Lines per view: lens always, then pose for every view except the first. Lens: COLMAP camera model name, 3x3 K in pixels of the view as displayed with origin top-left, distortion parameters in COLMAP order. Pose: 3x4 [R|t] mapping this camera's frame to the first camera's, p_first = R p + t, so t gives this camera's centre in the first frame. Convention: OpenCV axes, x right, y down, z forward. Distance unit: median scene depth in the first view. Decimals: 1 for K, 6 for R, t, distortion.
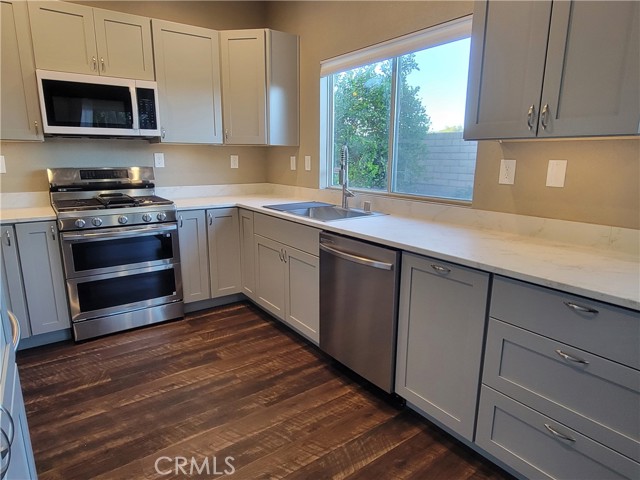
lens RADIAL K [[395.9, 0, 318.7], [0, 395.9, 242.3], [0, 0, 1]] dist [0.000760, -0.004432]
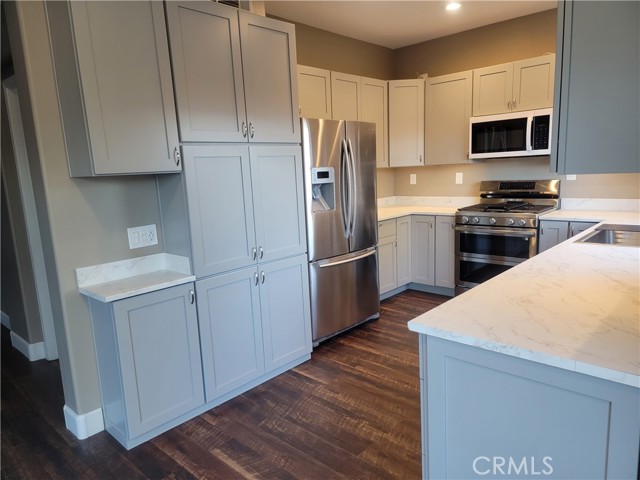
lens RADIAL K [[447.0, 0, 321.6], [0, 447.0, 242.0], [0, 0, 1]] dist [0.063479, -0.017699]
pose [[0.198942, 0.150722, -0.968352, 0.869512], [-0.166025, 0.979003, 0.118271, -0.071821], [0.965846, 0.137241, 0.219788, 0.115113]]
